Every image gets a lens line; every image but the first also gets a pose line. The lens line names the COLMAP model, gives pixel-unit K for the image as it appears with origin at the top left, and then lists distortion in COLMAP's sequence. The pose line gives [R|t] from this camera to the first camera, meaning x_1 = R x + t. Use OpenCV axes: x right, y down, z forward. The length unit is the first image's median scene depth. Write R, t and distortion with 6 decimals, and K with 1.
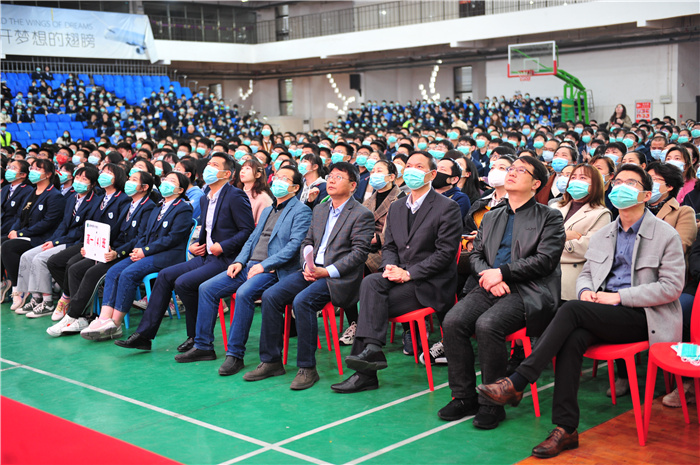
lens RADIAL K [[930.1, 0, 350.0], [0, 930.1, 232.5], [0, 0, 1]] dist [0.008047, -0.005993]
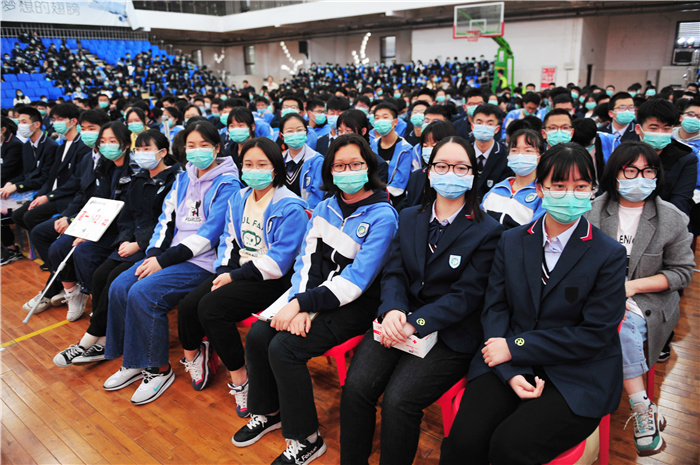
lens RADIAL K [[484.2, 0, 350.0], [0, 484.2, 232.5], [0, 0, 1]] dist [-0.070923, 0.002423]
pose [[0.994153, -0.020246, 0.106068, -0.005305], [0.000067, 0.982382, 0.186883, -0.038117], [-0.107983, -0.185783, 0.976639, 0.323532]]
